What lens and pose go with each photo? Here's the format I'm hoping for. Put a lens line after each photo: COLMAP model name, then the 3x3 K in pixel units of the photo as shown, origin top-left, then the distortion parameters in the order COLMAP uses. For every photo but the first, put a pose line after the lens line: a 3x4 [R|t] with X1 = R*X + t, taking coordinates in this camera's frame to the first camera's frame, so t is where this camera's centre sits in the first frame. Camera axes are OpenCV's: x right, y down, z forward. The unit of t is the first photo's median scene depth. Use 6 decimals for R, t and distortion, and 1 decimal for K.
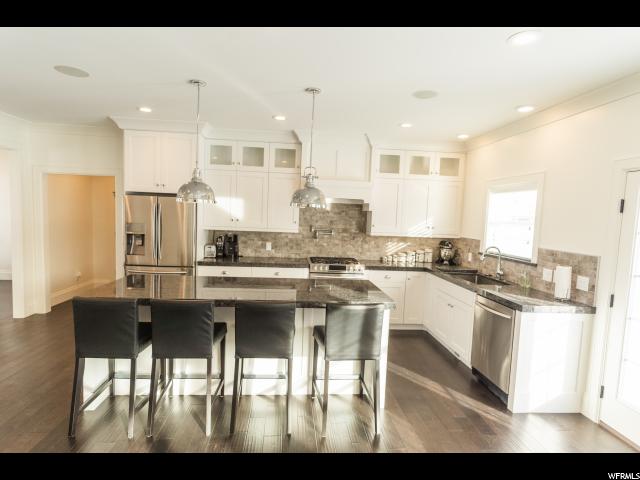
lens RADIAL K [[345.8, 0, 316.8], [0, 345.8, 242.0], [0, 0, 1]] dist [0.001368, 0.000124]
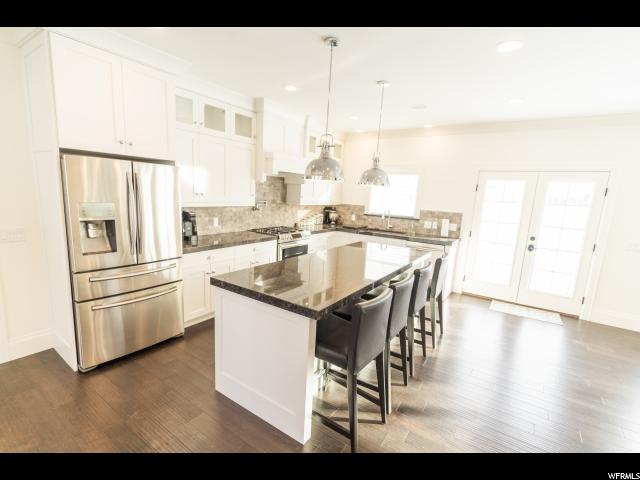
lens RADIAL K [[302.4, 0, 320.0], [0, 302.4, 240.0], [0, 0, 1]] dist [0.001781, 0.000090]
pose [[0.625745, -0.131843, 0.768804, -0.617846], [0.034661, 0.989338, 0.141451, -0.046369], [-0.779257, -0.061864, 0.623644, 0.312058]]
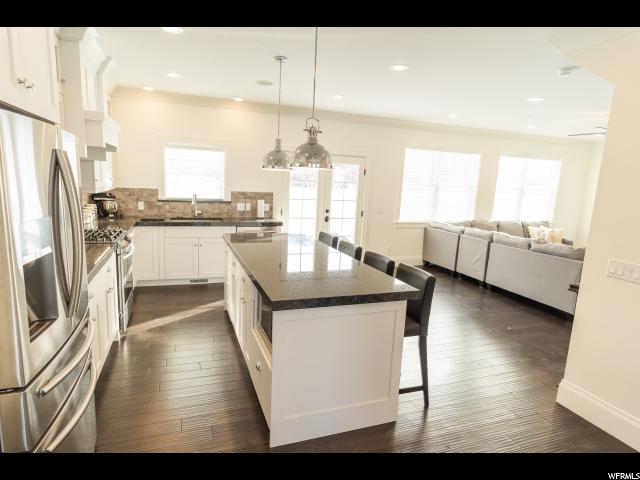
lens RADIAL K [[366.1, 0, 309.9], [0, 366.1, 240.2], [0, 0, 1]] dist [0.001154, 0.000697]
pose [[-0.257718, -0.207985, 0.943570, -0.762343], [0.019947, 0.975204, 0.220406, -0.088971], [-0.966014, 0.075624, -0.247179, 0.774932]]
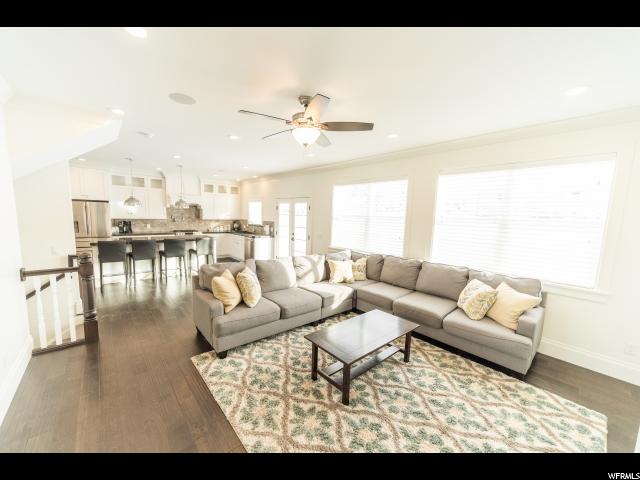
lens RADIAL K [[243.0, 0, 316.9], [0, 243.0, 242.9], [0, 0, 1]] dist [0.000251, -0.000065]
pose [[0.797301, -0.087267, 0.597239, -0.226926], [0.050143, 0.995649, 0.078543, 0.050205], [-0.601495, -0.032675, 0.798208, -0.786111]]
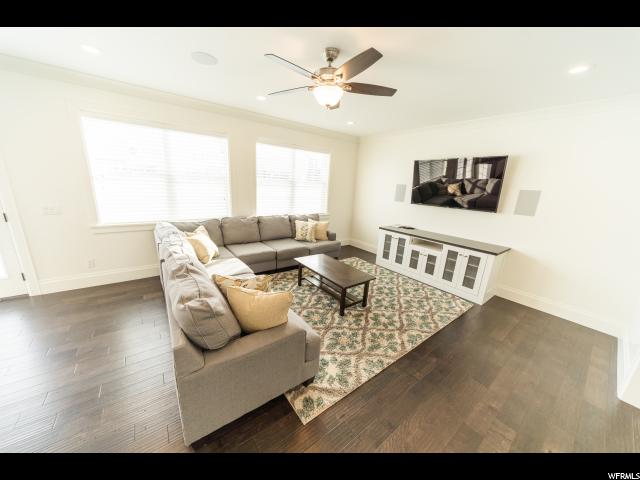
lens RADIAL K [[221.1, 0, 316.7], [0, 221.1, 241.9], [0, 0, 1]] dist [0.000538, 0.000013]
pose [[-0.524519, -0.281384, 0.803556, -0.329346], [-0.005316, 0.944871, 0.327399, -0.001418], [-0.851382, 0.167456, -0.497099, -0.121137]]
